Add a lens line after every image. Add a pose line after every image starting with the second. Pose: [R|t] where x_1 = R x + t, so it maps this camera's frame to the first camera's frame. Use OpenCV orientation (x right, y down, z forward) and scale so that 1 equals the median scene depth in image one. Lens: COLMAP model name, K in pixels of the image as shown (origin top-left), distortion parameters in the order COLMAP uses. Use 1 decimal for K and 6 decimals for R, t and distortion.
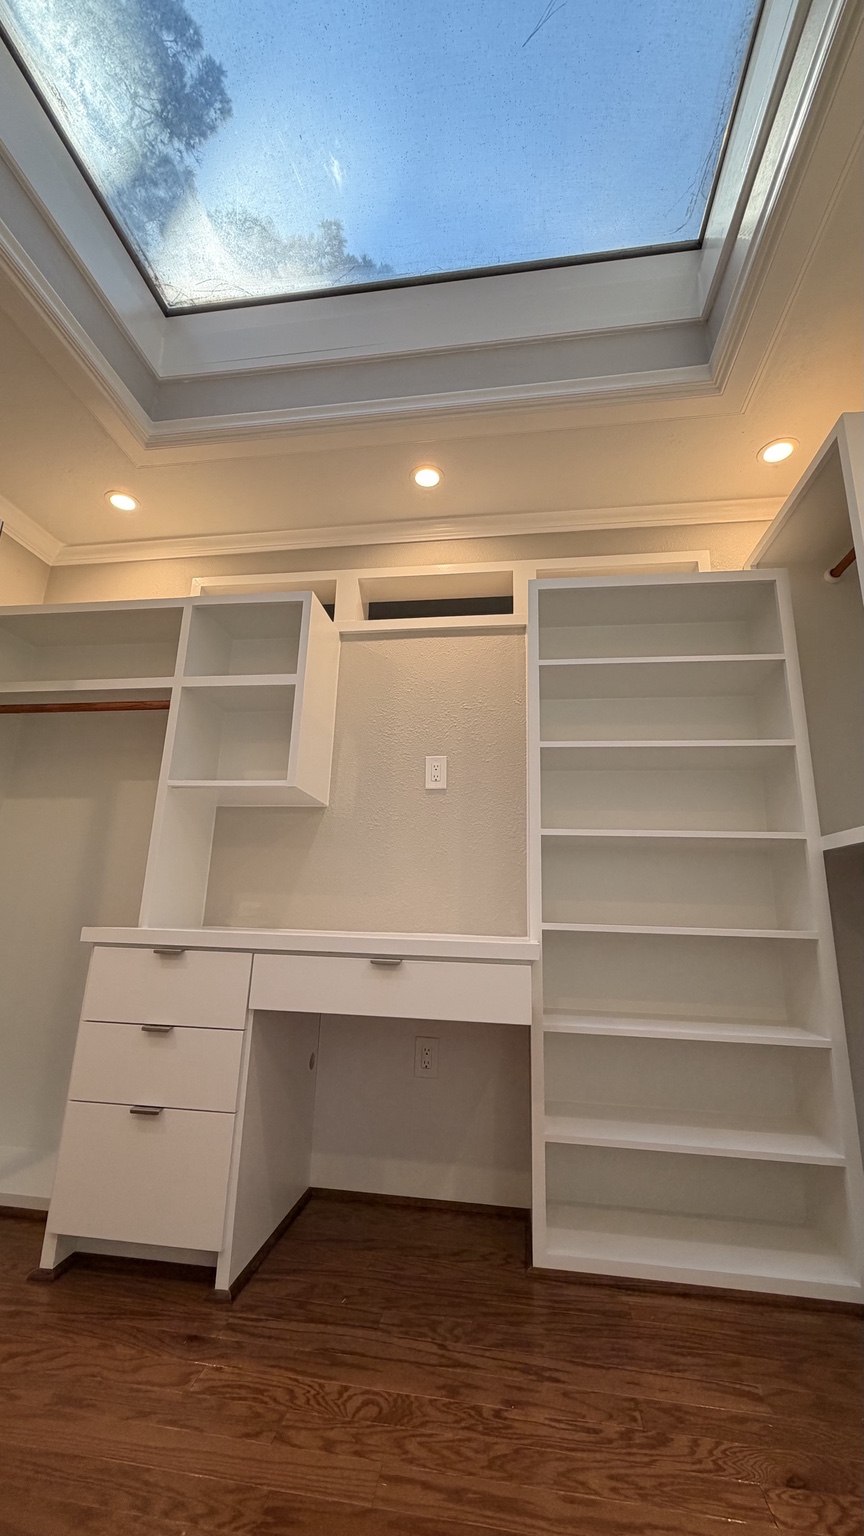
lens RADIAL K [[608.7, 0, 431.9], [0, 608.7, 766.5], [0, 0, 1]] dist [-0.003072, 0.000786]
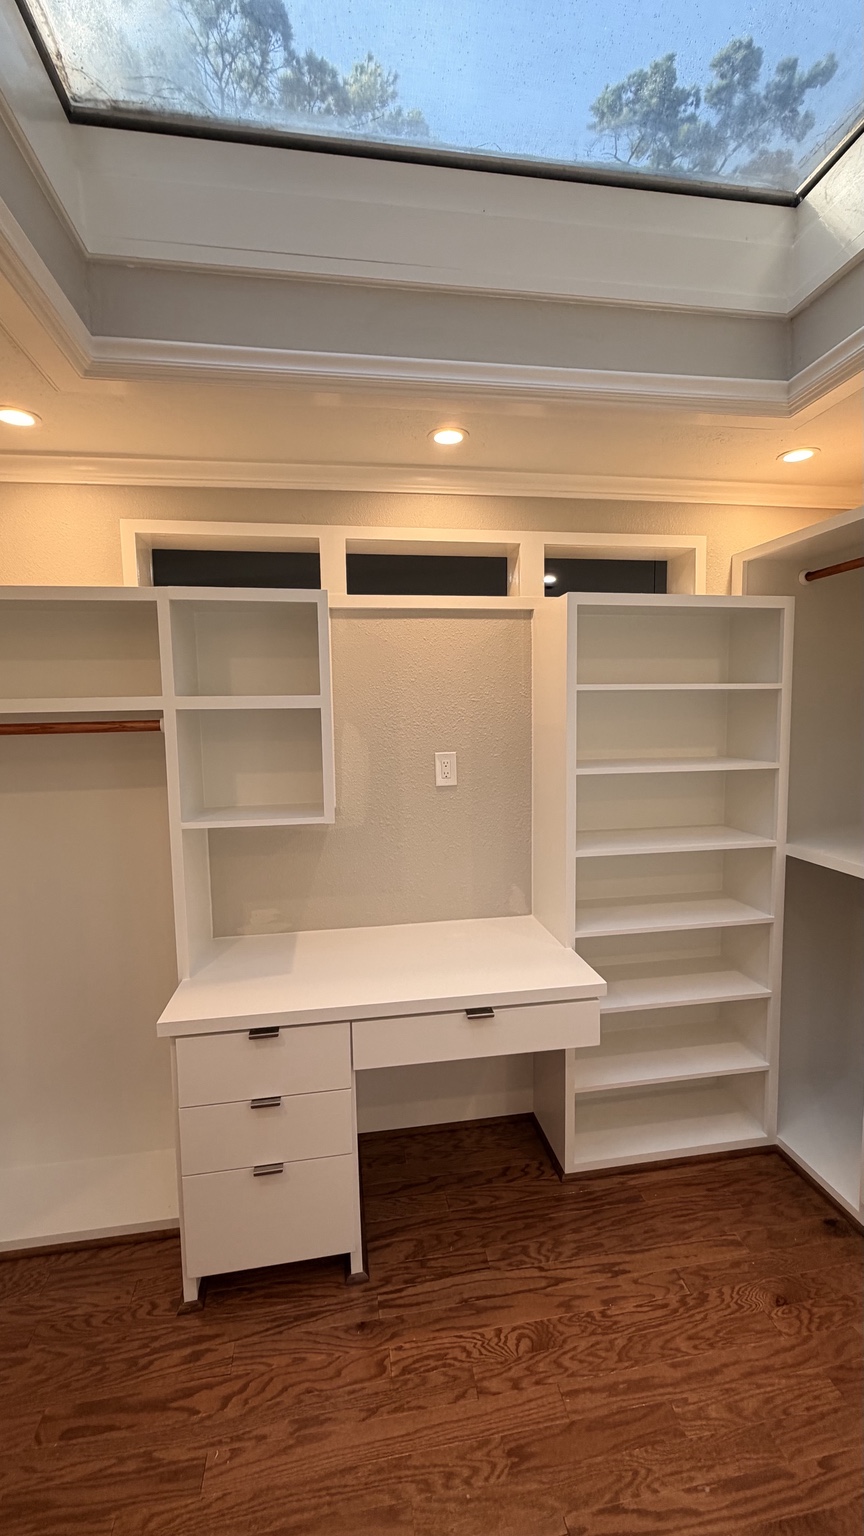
lens RADIAL K [[608.7, 0, 432.6], [0, 608.7, 765.0], [0, 0, 1]] dist [-0.003072, 0.000786]
pose [[0.954282, -0.071347, 0.290269, -0.556457], [-0.027583, 0.945932, 0.323189, -0.583265], [-0.297633, -0.316420, 0.900718, 0.202906]]
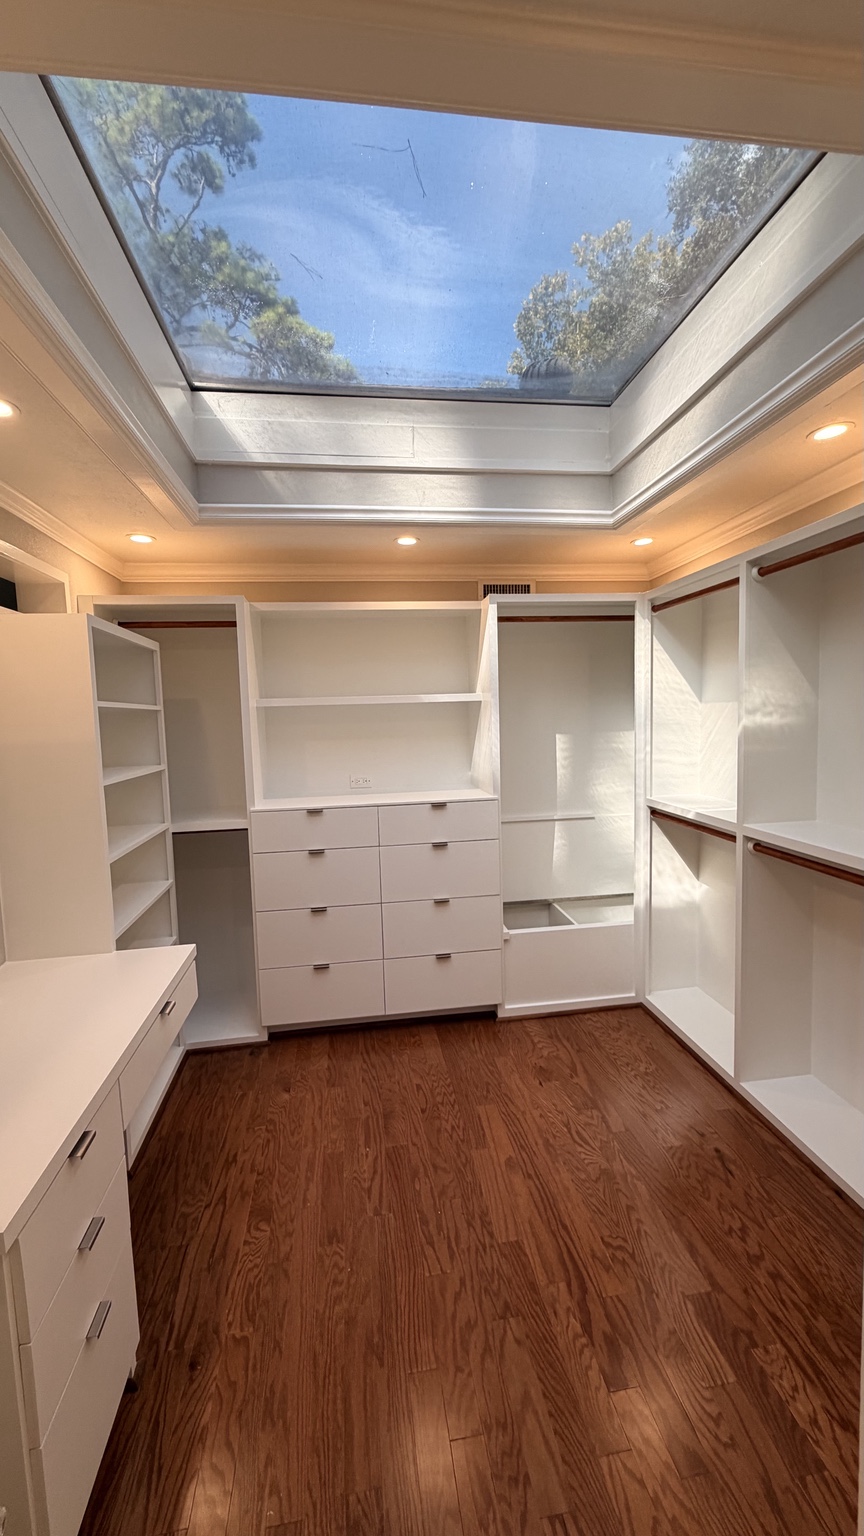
lens RADIAL K [[608.7, 0, 432.5], [0, 608.7, 765.2], [0, 0, 1]] dist [-0.003072, 0.000786]
pose [[-0.279776, -0.100530, 0.954788, -1.604222], [-0.208171, 0.977195, 0.041890, -0.369540], [-0.937225, -0.187039, -0.294323, 1.176300]]
